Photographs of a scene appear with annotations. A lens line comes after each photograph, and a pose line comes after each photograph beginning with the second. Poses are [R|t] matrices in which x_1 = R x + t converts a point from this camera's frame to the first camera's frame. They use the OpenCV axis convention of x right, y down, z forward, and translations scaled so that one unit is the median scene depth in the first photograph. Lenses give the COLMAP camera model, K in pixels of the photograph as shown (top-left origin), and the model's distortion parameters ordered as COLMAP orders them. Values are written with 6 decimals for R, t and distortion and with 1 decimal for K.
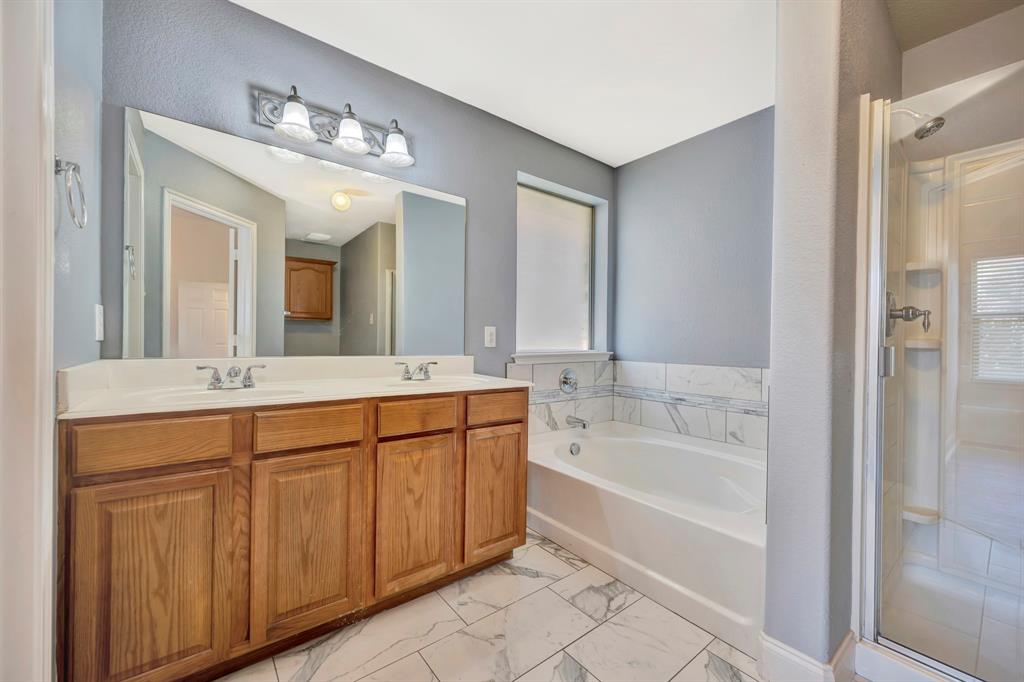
lens RADIAL K [[405.6, 0, 516.2], [0, 405.6, 343.7], [0, 0, 1]] dist [-0.000874, -0.001230]
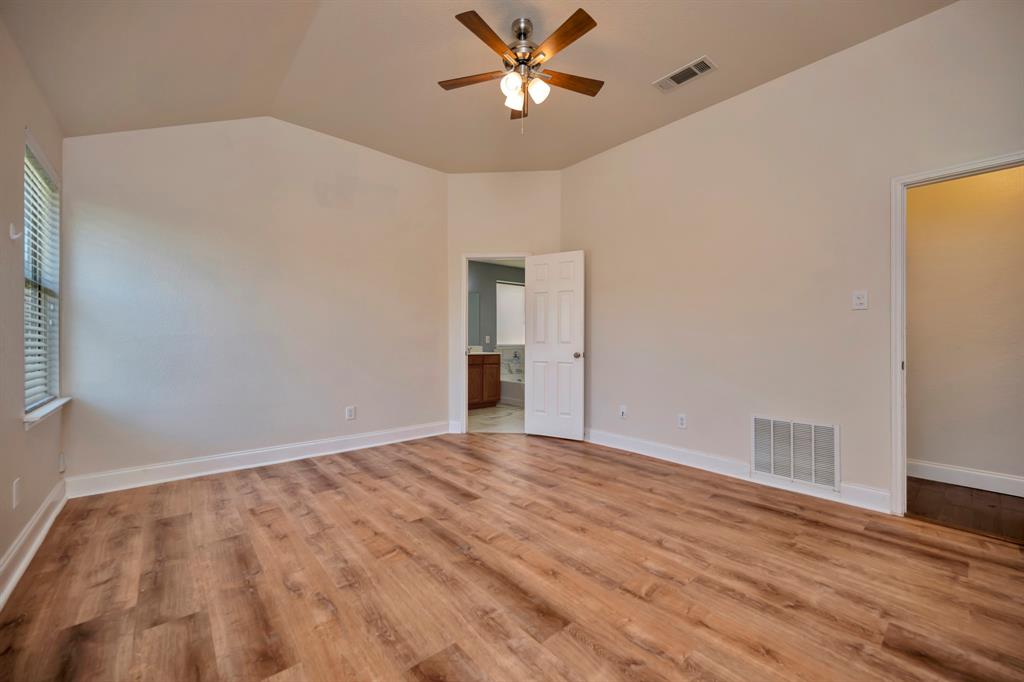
lens RADIAL K [[405.6, 0, 513.5], [0, 405.6, 336.8], [0, 0, 1]] dist [-0.000874, -0.001230]
pose [[0.999379, -0.008274, 0.034265, 0.023074], [0.008403, 0.999958, -0.003610, -0.024174], [-0.034234, 0.003896, 0.999406, -1.959580]]
